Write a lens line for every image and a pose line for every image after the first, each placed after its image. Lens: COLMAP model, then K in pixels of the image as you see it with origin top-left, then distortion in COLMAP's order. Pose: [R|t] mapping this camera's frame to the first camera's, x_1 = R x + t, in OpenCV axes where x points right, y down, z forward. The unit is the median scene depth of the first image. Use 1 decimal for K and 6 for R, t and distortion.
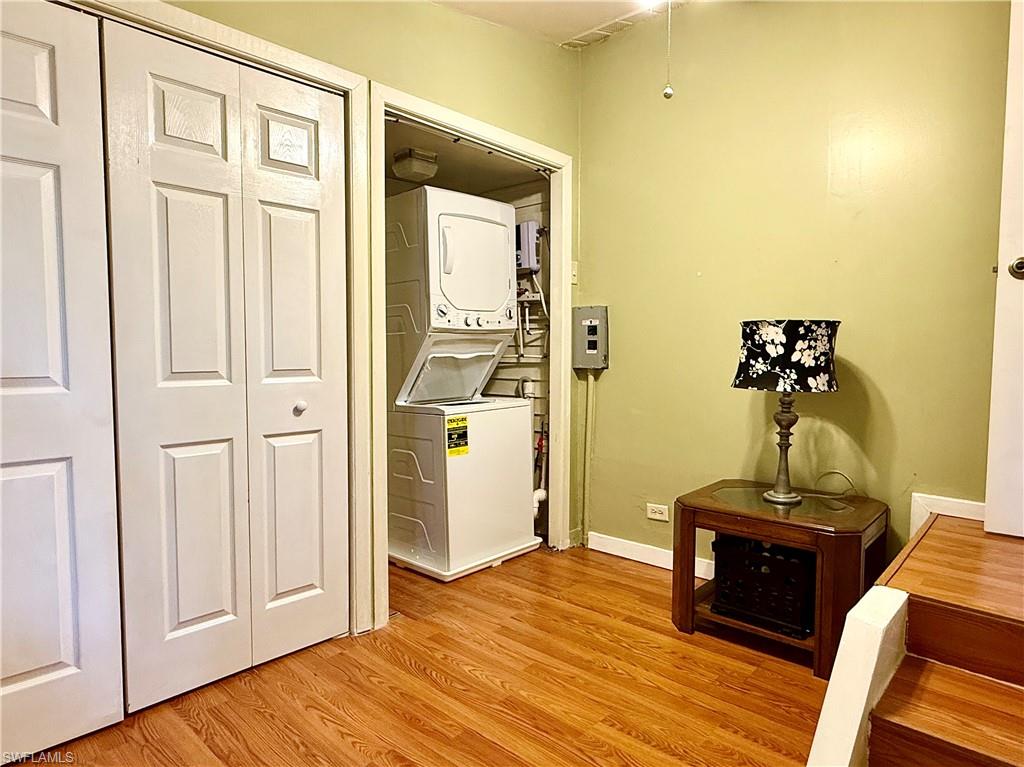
lens RADIAL K [[622.7, 0, 508.7], [0, 622.7, 381.2], [0, 0, 1]] dist [0.002119, 0.000799]
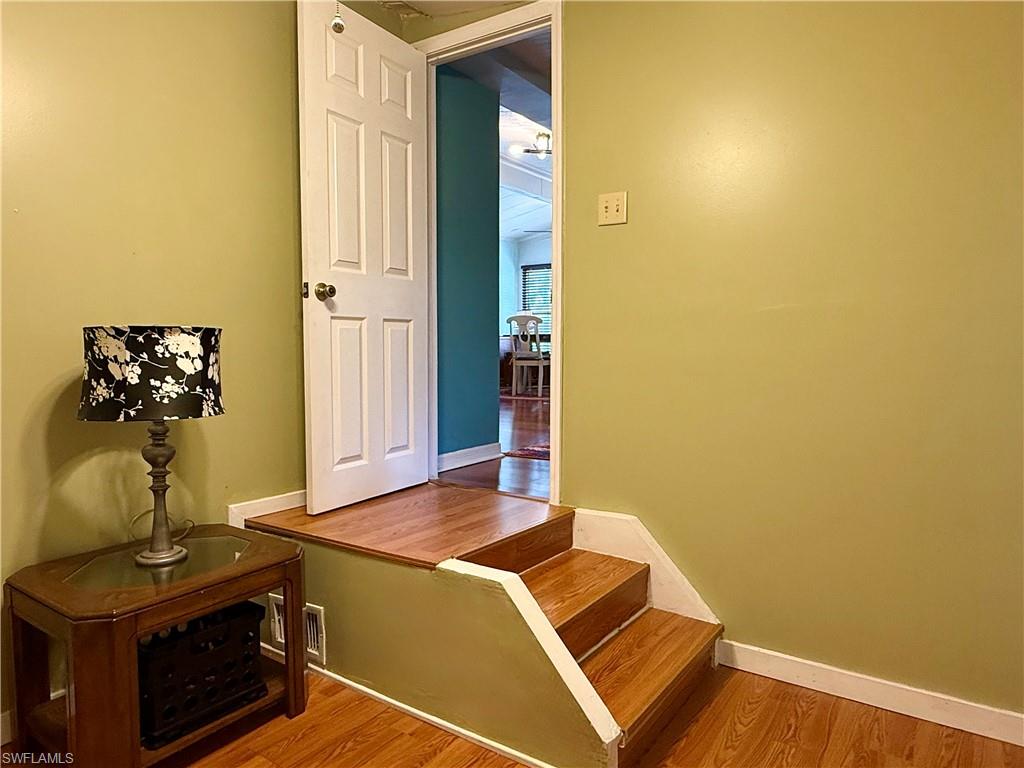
lens RADIAL K [[665.3, 0, 511.2], [0, 665.3, 385.4], [0, 0, 1]] dist [-0.000795, 0.001306]
pose [[-0.136221, -0.064893, 0.988551, -0.438766], [0.060996, 0.995410, 0.073748, -0.060492], [-0.988799, 0.070344, -0.131637, 0.699247]]
